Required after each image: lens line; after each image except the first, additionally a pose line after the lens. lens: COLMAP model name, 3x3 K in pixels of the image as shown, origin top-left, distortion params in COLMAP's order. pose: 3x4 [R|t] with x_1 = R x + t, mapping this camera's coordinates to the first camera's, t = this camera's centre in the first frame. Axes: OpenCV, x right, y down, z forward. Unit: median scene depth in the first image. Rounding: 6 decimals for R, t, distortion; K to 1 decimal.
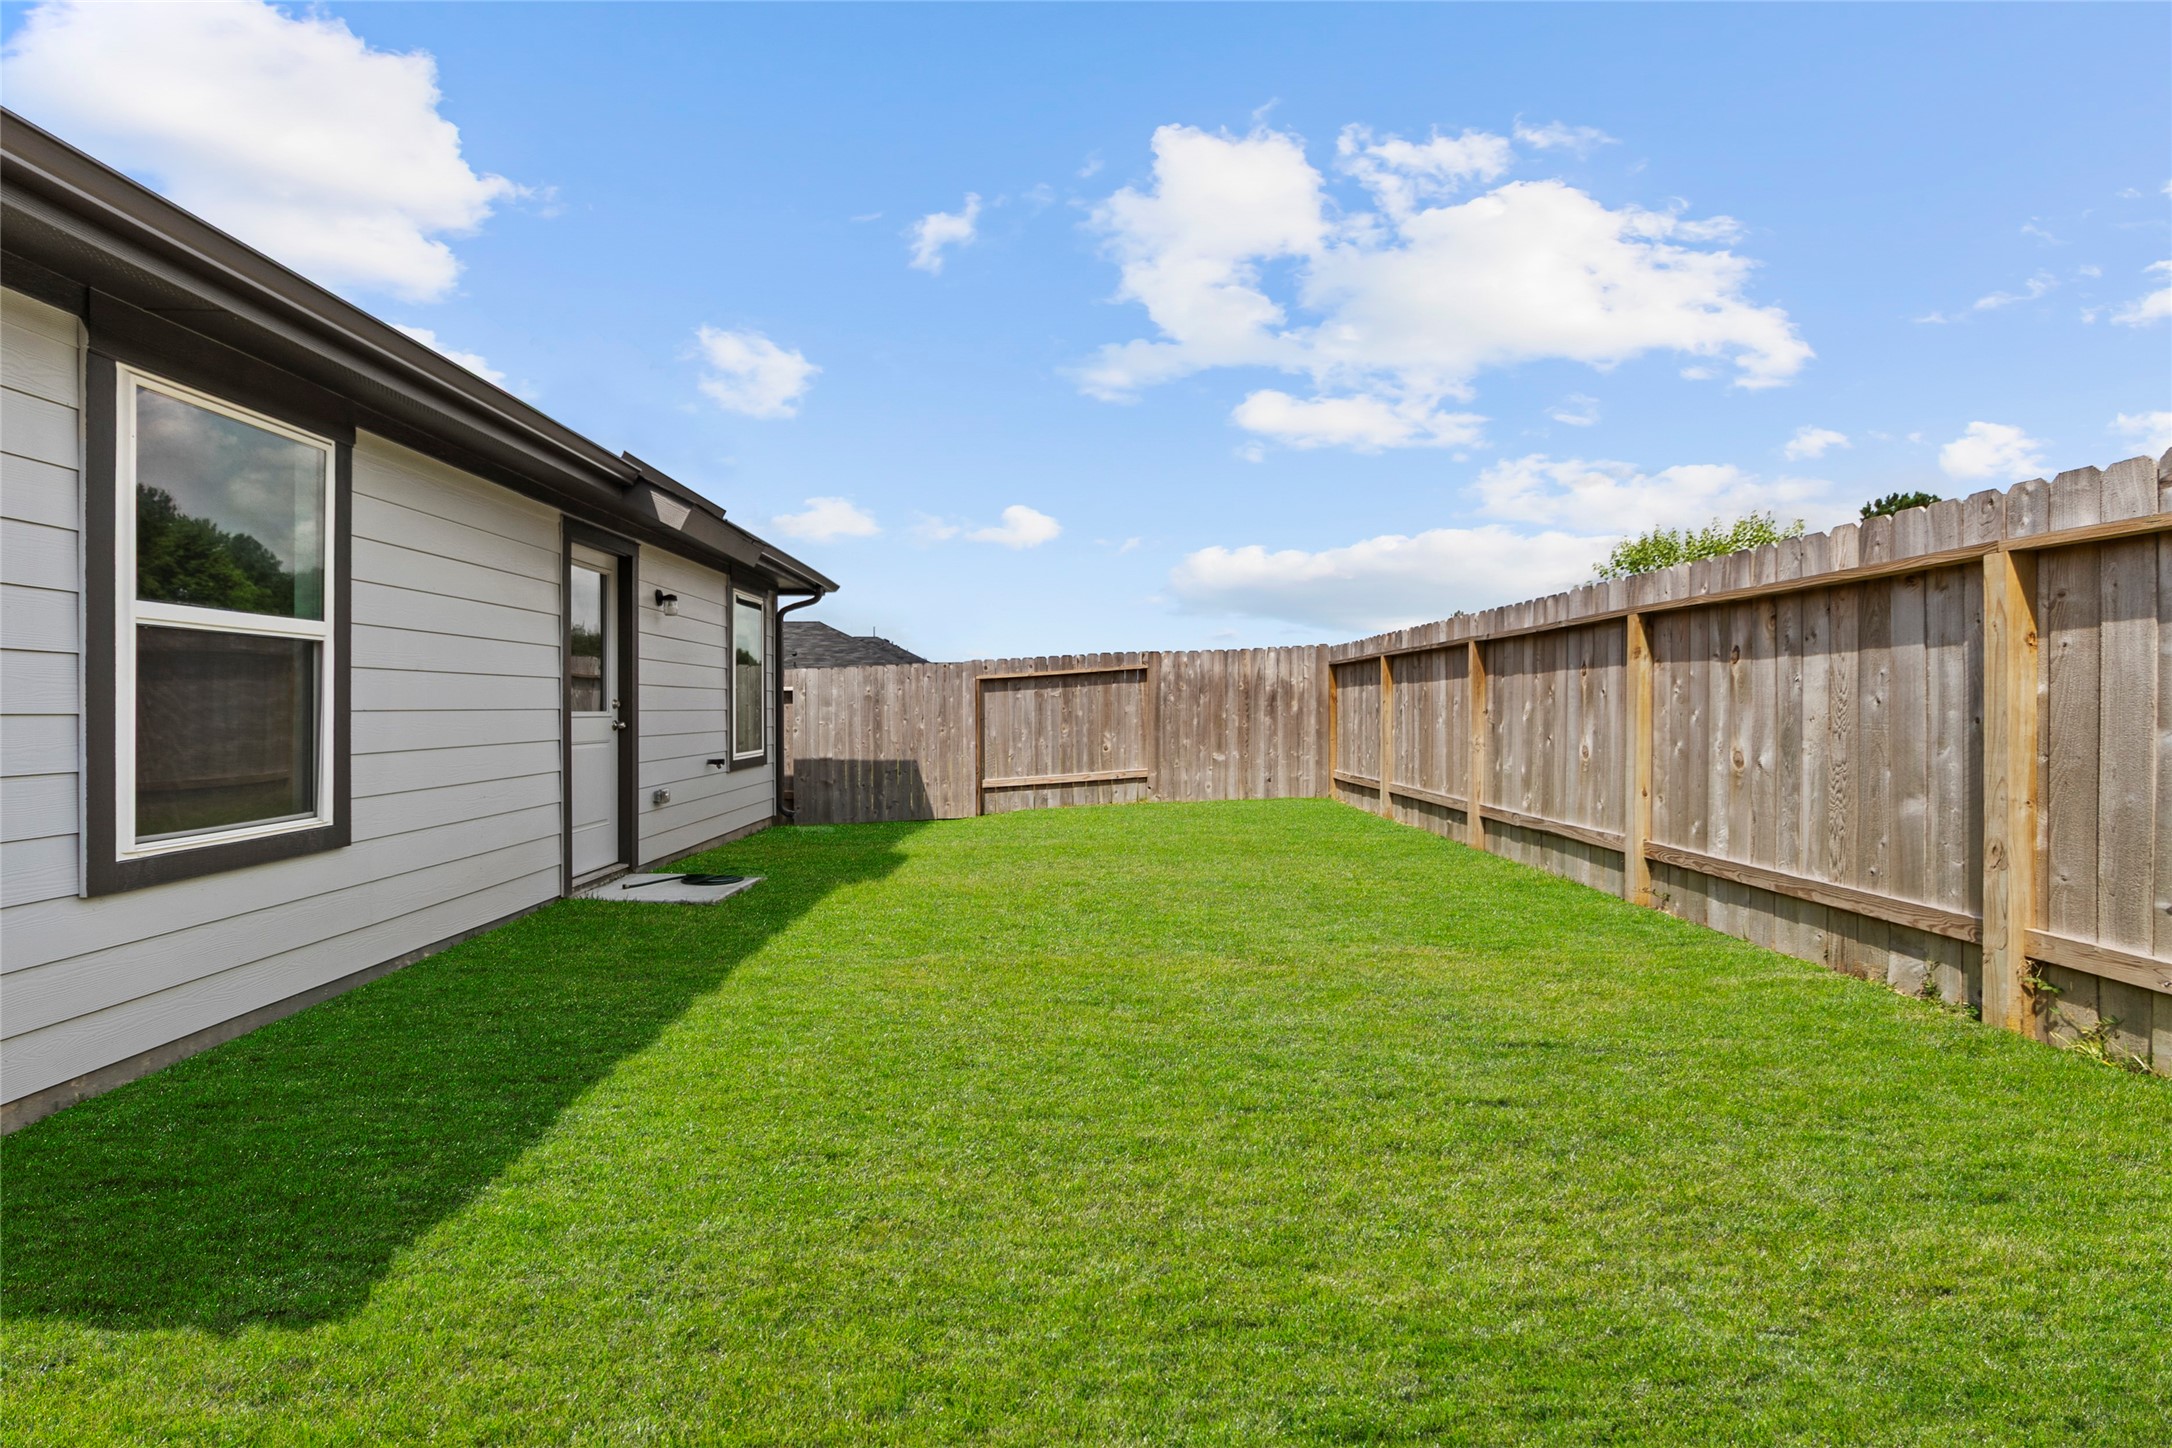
lens RADIAL K [[995.8, 0, 1074.5], [0, 995.8, 709.3], [0, 0, 1]] dist [0.001894, 0.000400]
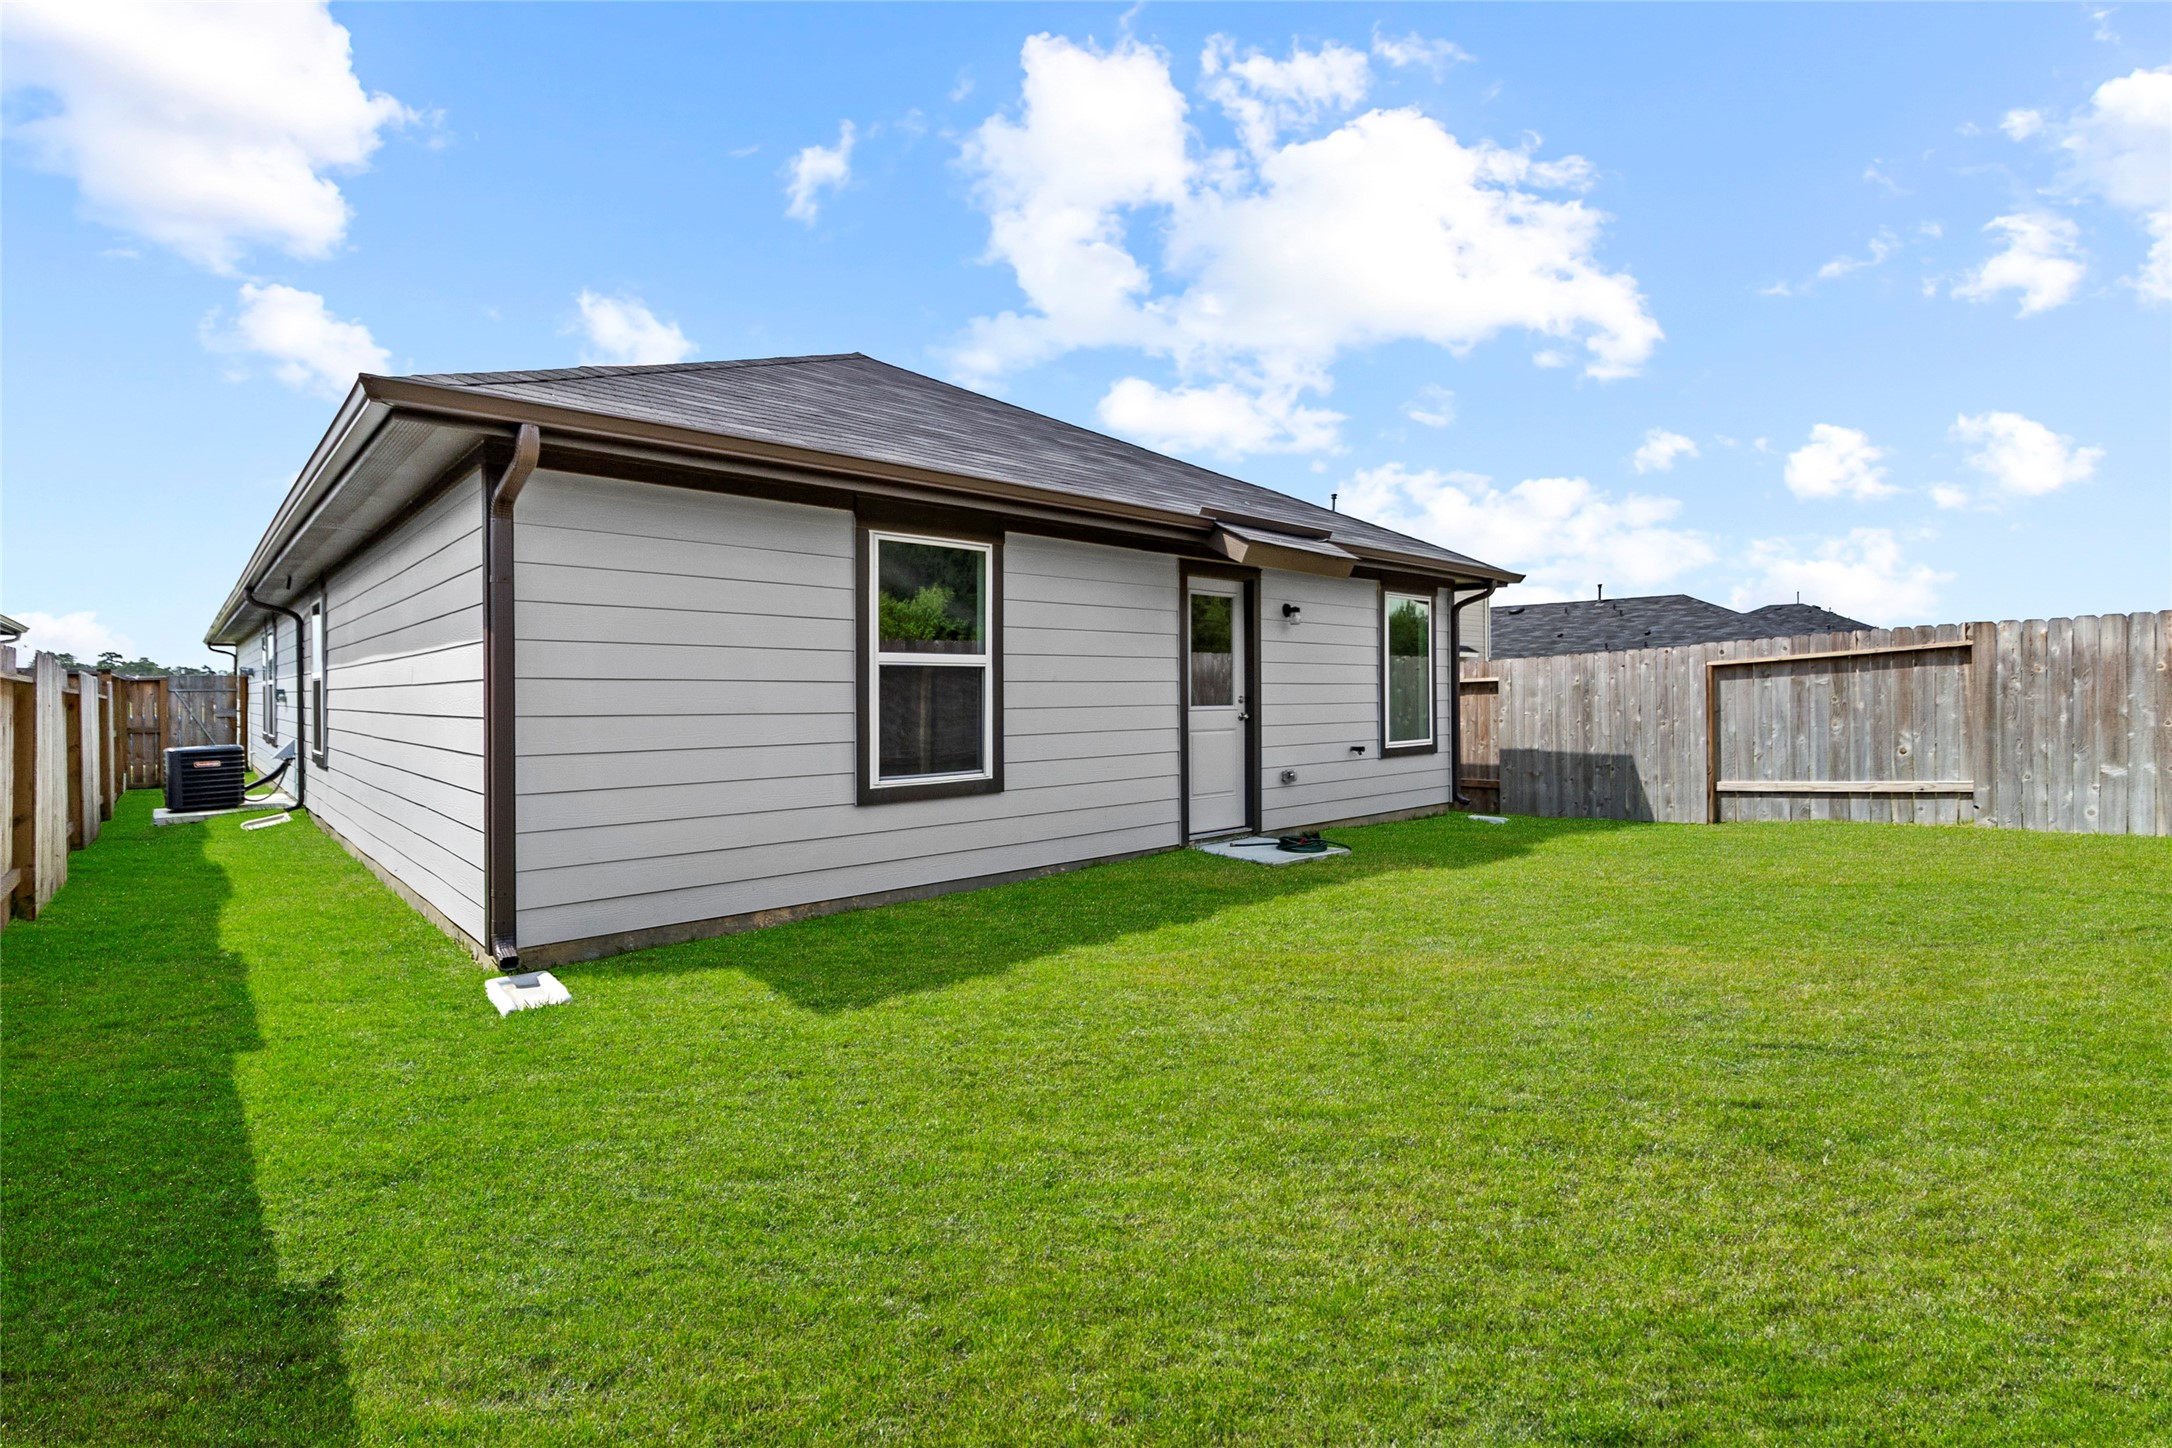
lens RADIAL K [[995.8, 0, 1074.5], [0, 995.8, 709.3], [0, 0, 1]] dist [0.001894, 0.000400]
pose [[0.658017, 0.009957, -0.752937, 0.195449], [0.003465, 0.999862, 0.016250, -0.008085], [0.752995, -0.013301, 0.657892, 0.008955]]
